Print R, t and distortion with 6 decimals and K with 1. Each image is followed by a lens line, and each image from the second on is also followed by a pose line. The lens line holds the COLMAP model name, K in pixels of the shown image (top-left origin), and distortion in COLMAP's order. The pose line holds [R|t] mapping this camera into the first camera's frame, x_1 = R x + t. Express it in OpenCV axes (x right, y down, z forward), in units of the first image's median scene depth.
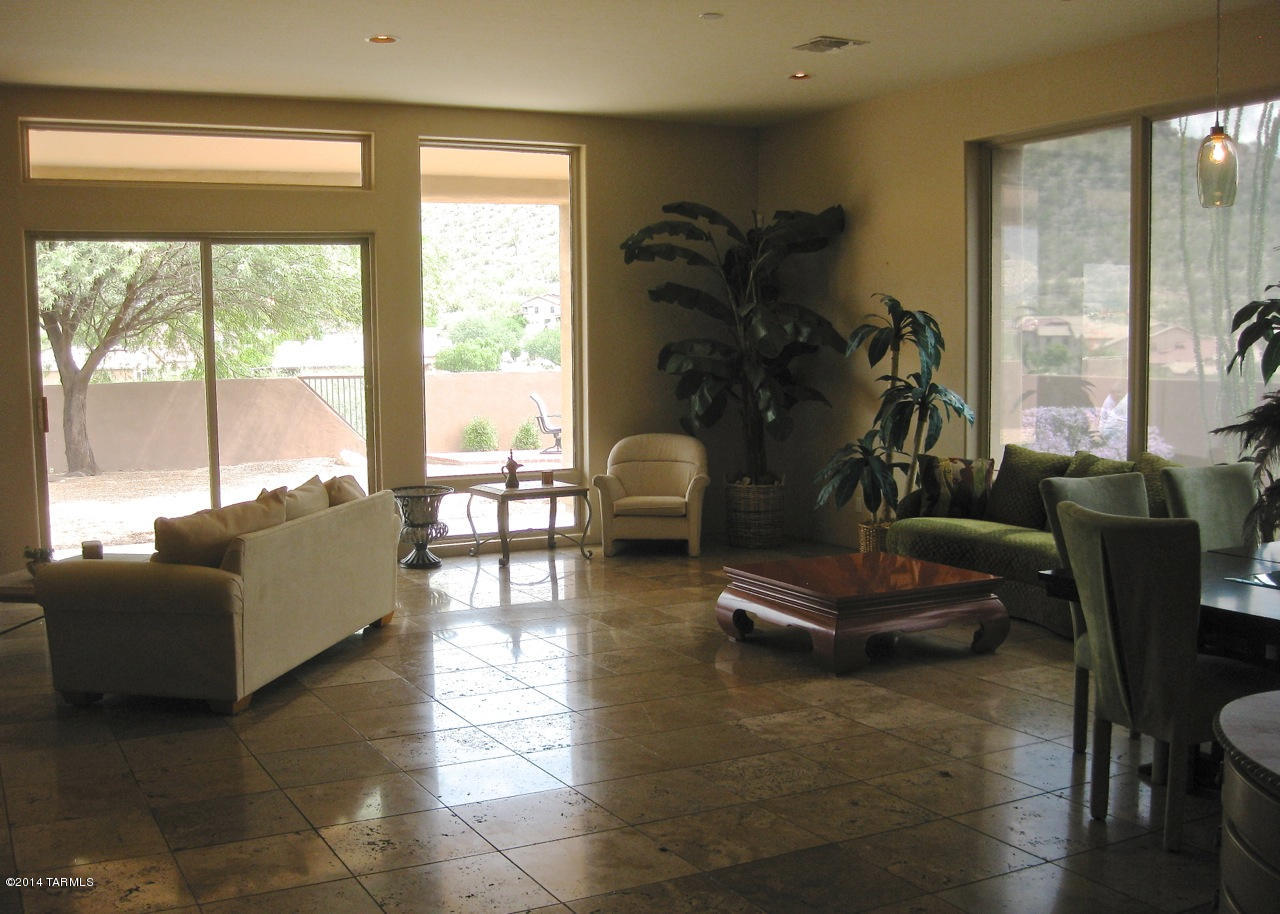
lens RADIAL K [[1360.3, 0, 638.9], [0, 1360.3, 487.8], [0, 0, 1]] dist [-0.178538, 0.148880]
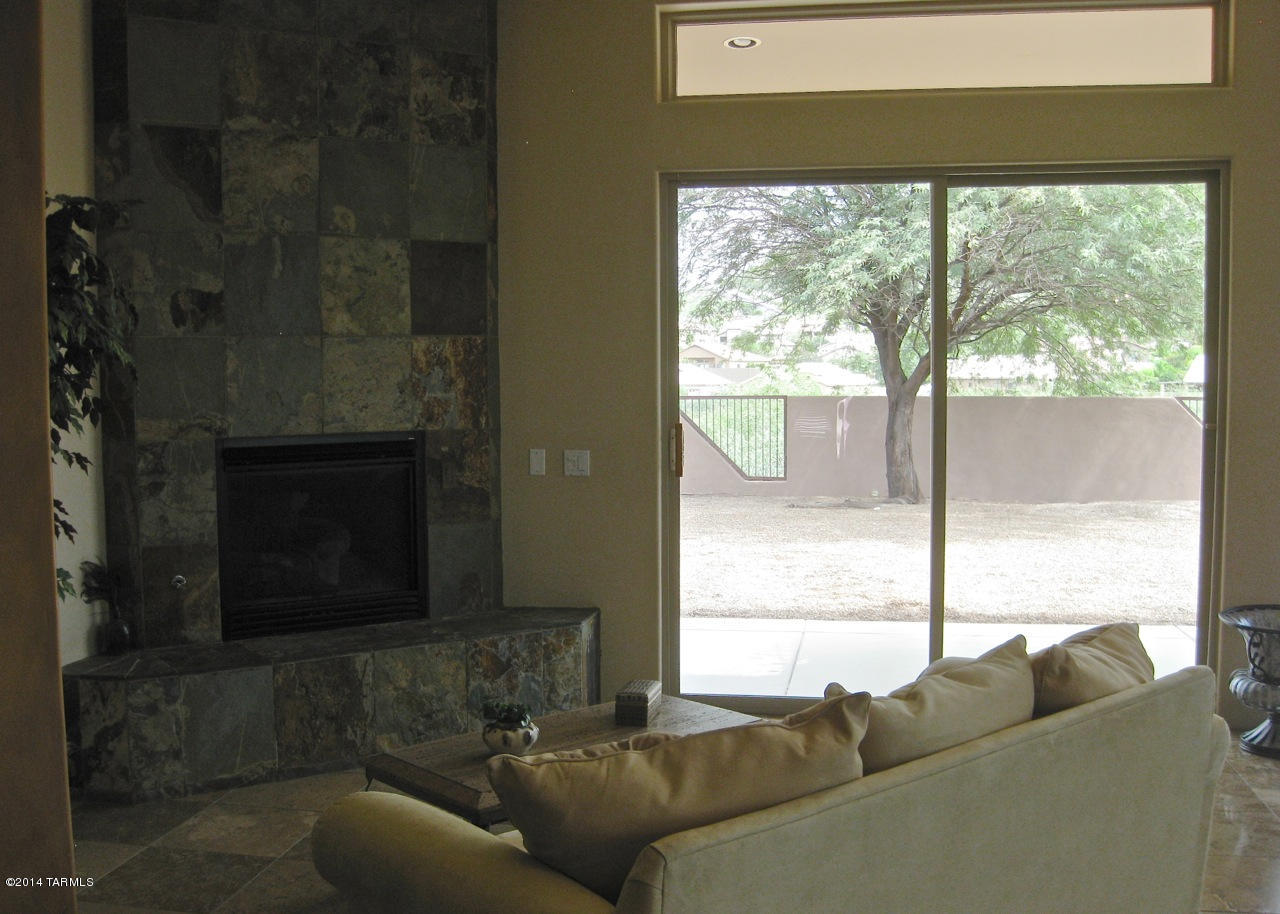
lens RADIAL K [[1360.3, 0, 638.9], [0, 1360.3, 487.8], [0, 0, 1]] dist [-0.178538, 0.148880]
pose [[0.789714, 0.061085, -0.610426, -0.045804], [-0.066236, 0.997704, 0.014149, -0.040948], [0.609889, 0.029258, 0.791947, 0.404549]]
